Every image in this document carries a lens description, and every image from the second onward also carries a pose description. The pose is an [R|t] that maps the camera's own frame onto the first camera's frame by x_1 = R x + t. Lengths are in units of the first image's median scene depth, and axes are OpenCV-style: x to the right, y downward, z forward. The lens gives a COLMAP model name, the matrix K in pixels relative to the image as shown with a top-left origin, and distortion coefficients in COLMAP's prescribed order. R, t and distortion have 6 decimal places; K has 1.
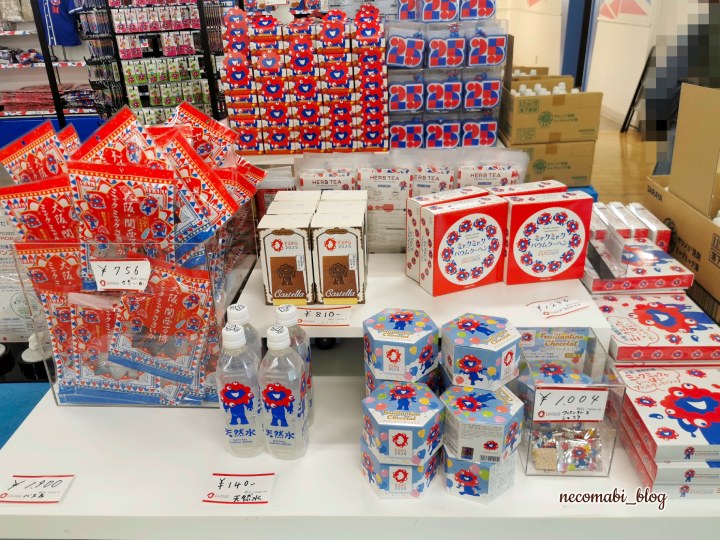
lens RADIAL K [[603.9, 0, 360.3], [0, 603.9, 280.2], [0, 0, 1]] dist [0.042566, -0.015755]
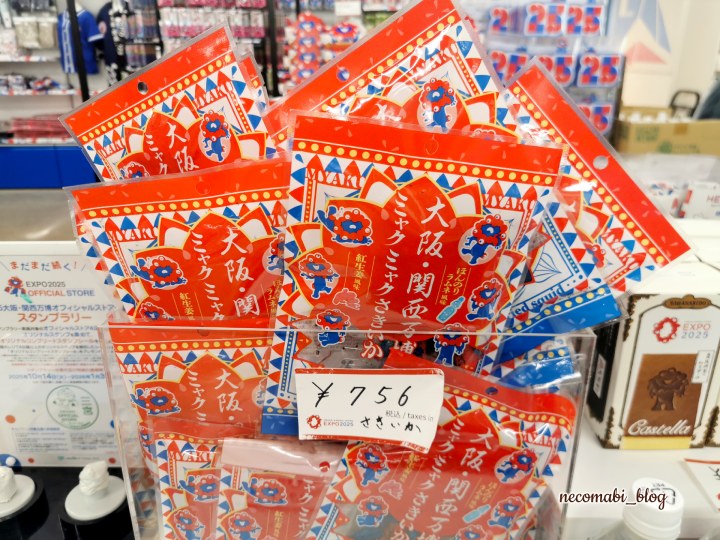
lens RADIAL K [[558.4, 0, 360.0], [0, 558.4, 270.0], [0, 0, 1]] dist [0.021873, -0.010934]
pose [[0.998744, 0.018198, 0.046683, -0.399030], [-0.014646, 0.997051, -0.075337, -0.068824], [-0.047917, 0.074558, 0.996065, 0.588647]]
